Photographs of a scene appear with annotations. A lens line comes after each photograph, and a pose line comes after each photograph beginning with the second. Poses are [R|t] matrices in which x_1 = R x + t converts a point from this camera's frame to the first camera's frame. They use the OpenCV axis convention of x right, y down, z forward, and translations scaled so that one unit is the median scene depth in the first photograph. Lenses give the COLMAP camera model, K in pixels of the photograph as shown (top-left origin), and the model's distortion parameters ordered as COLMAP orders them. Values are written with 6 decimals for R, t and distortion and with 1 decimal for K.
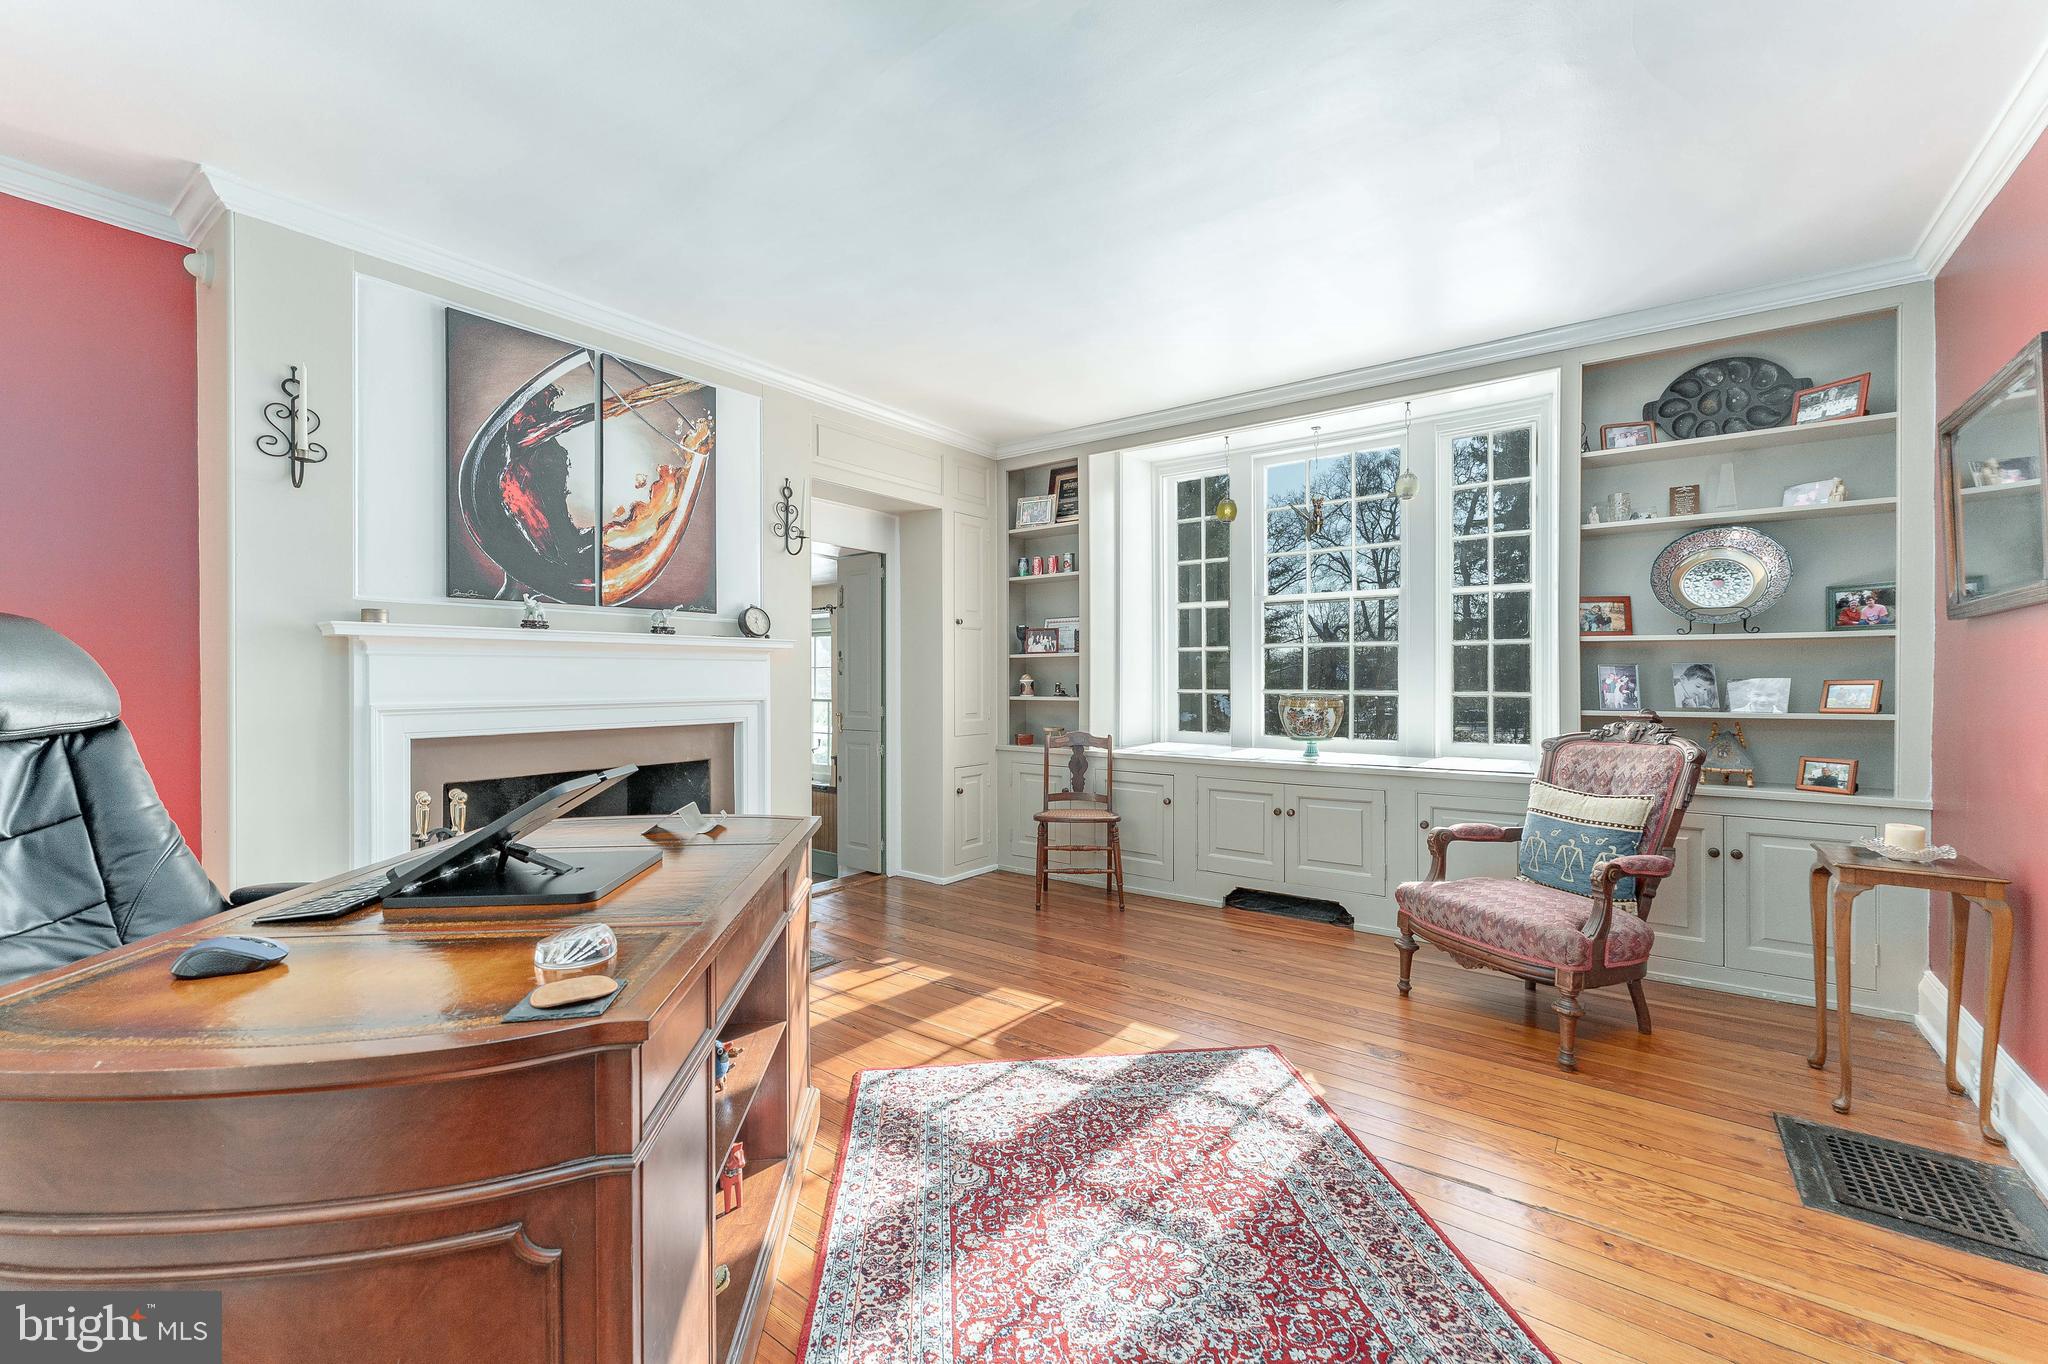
lens RADIAL K [[835.4, 0, 1027.6], [0, 835.4, 679.7], [0, 0, 1]] dist [-0.000183, -0.000540]
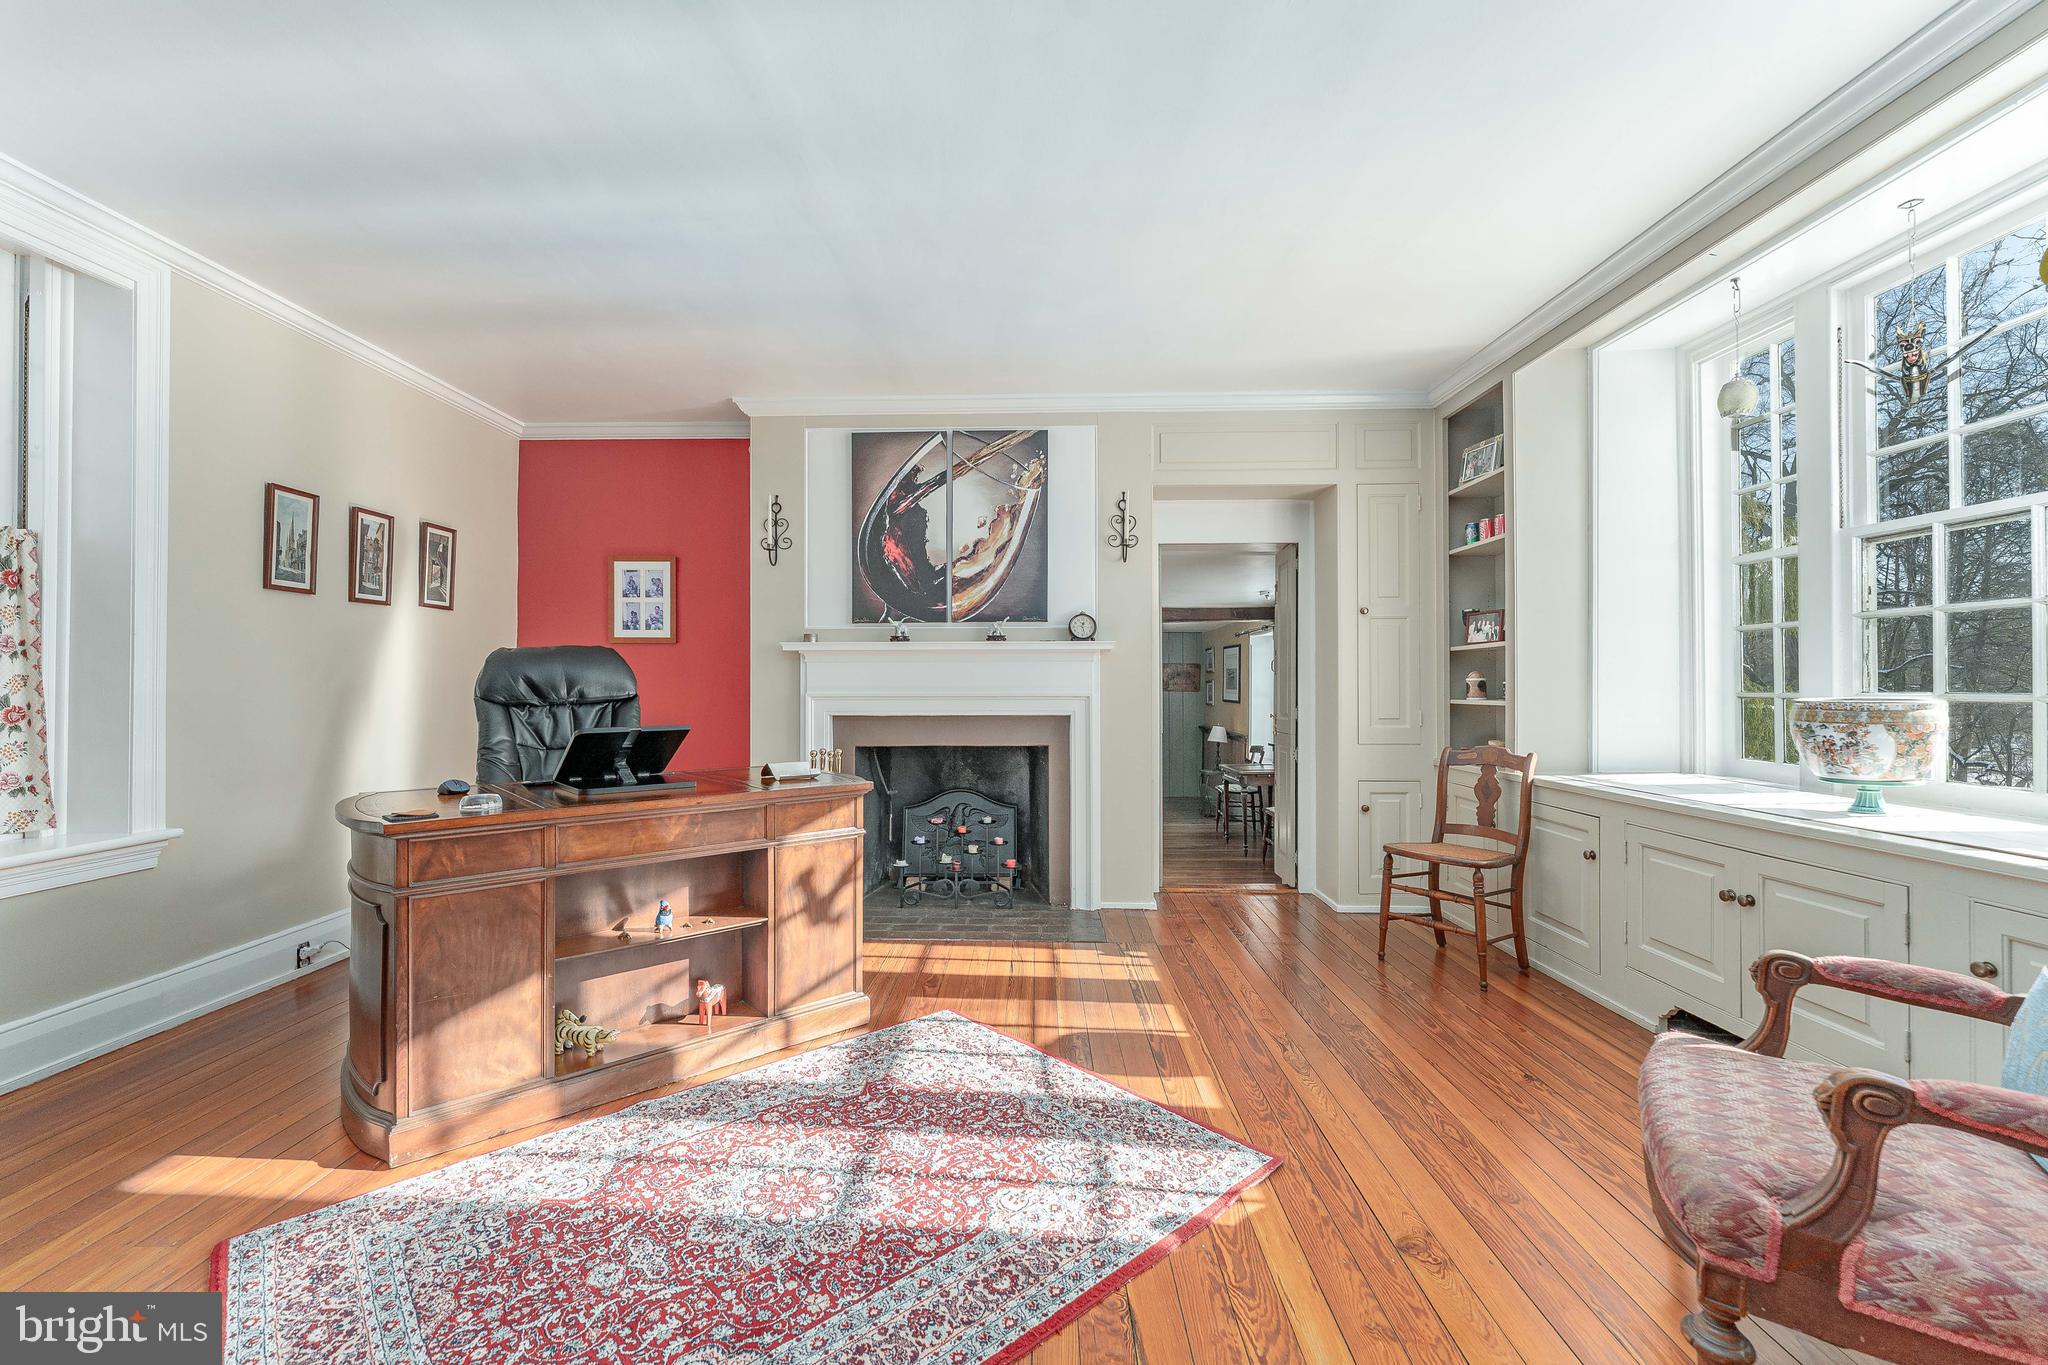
lens RADIAL K [[851.2, 0, 1000.7], [0, 851.2, 677.8], [0, 0, 1]] dist [0.000574, -0.000141]
pose [[0.571683, -0.008401, -0.820432, 0.663203], [-0.001555, 0.999935, -0.011323, 0.015418], [0.820473, 0.007749, 0.571632, 0.307384]]
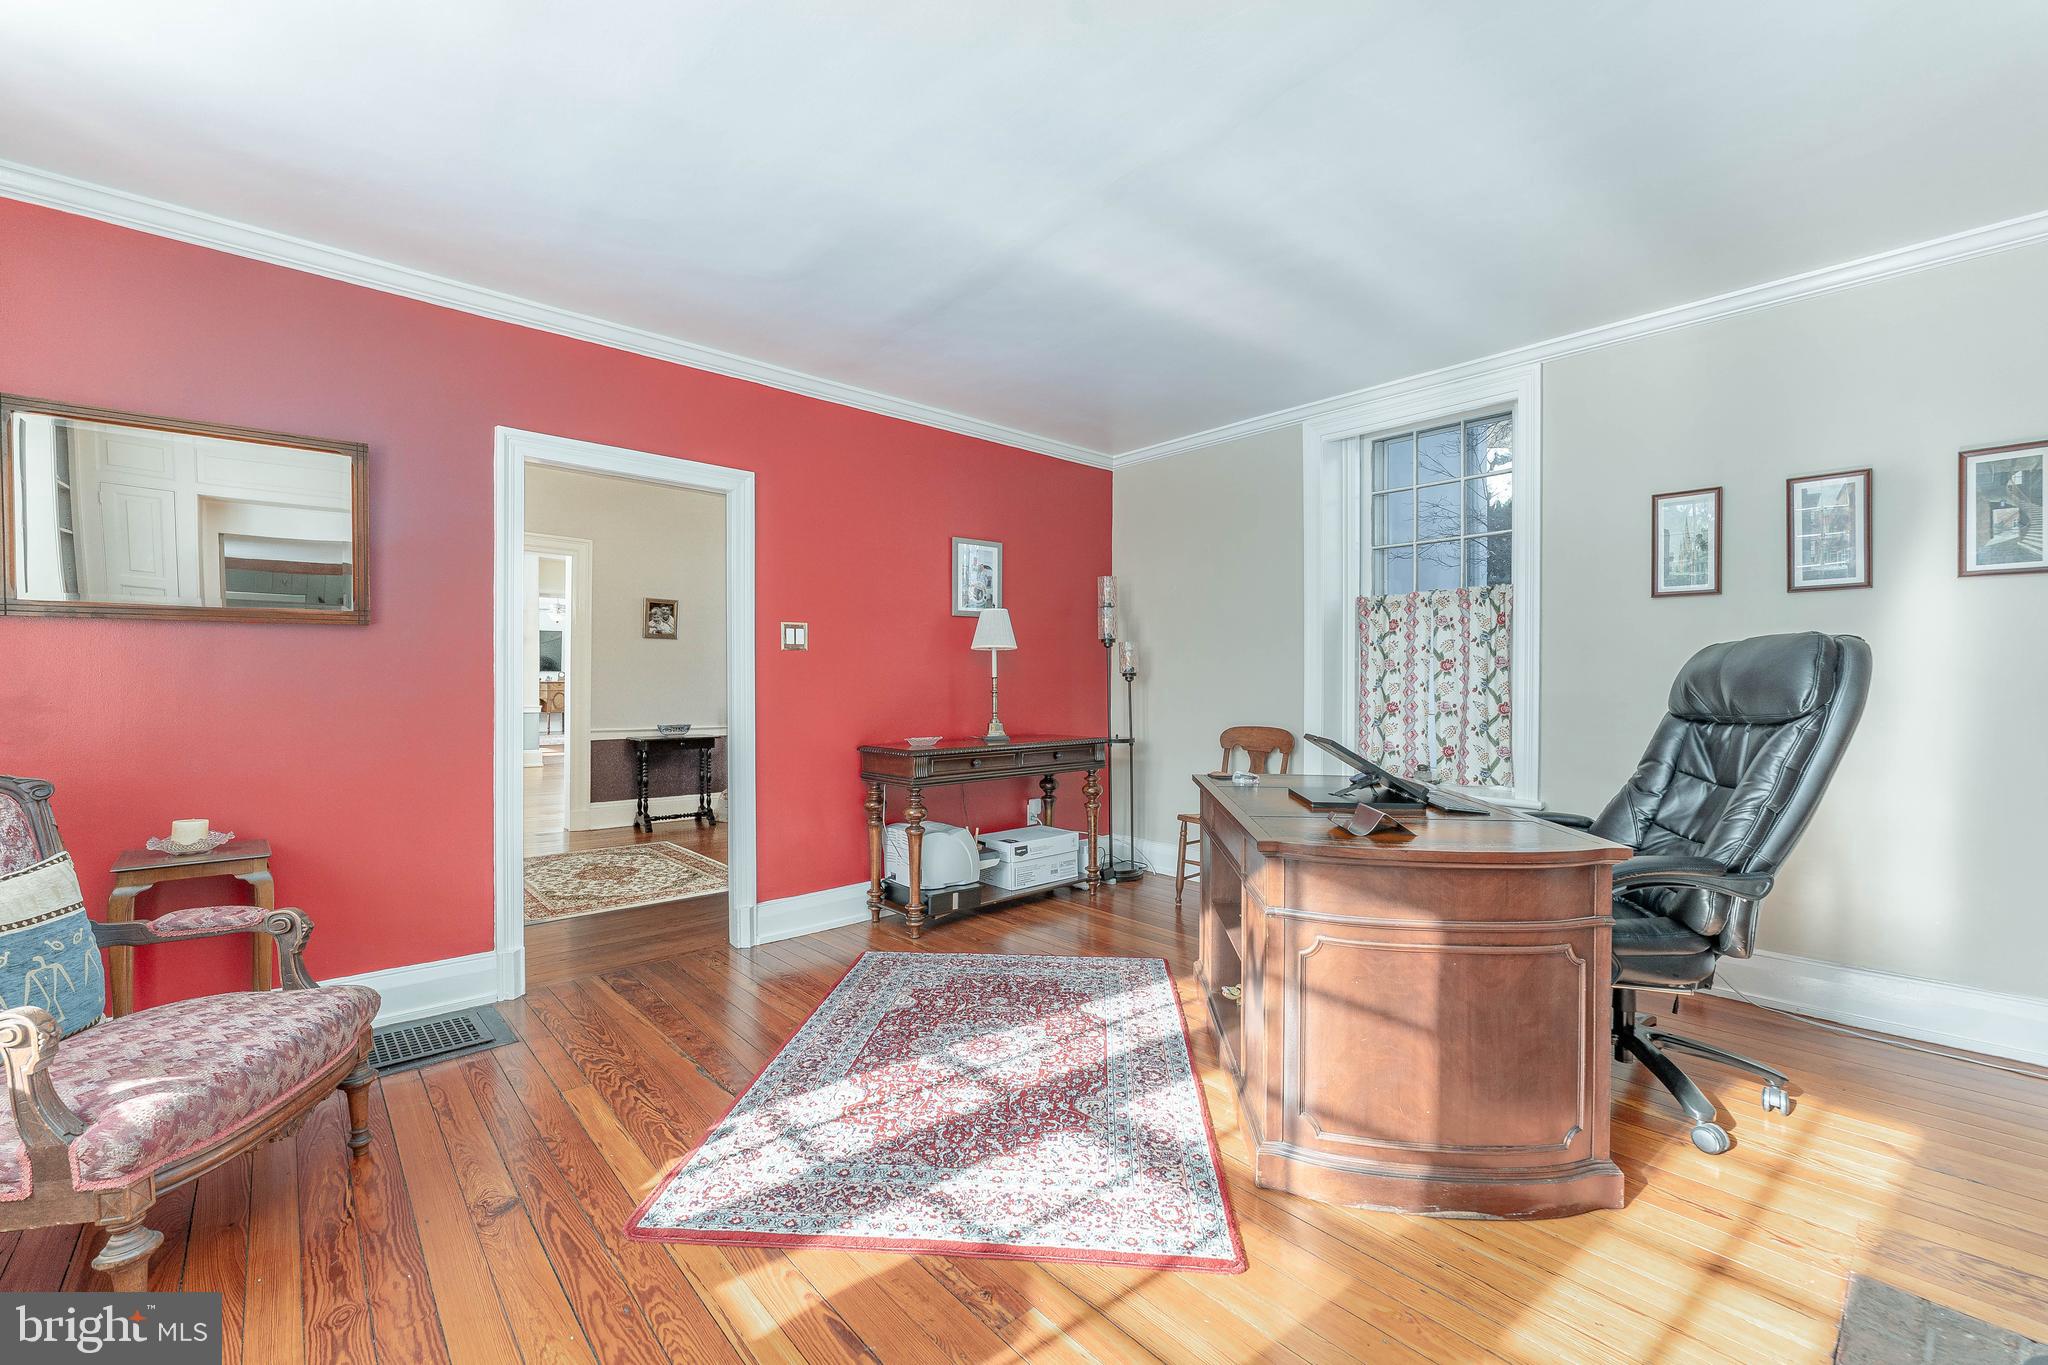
lens RADIAL K [[835.4, 0, 1027.6], [0, 835.4, 680.2], [0, 0, 1]] dist [-0.000183, -0.000540]
pose [[-0.981800, -0.001014, 0.189917, -0.129043], [-0.000367, 0.999994, 0.003444, -0.002528], [-0.189919, 0.003312, -0.981794, 1.367380]]
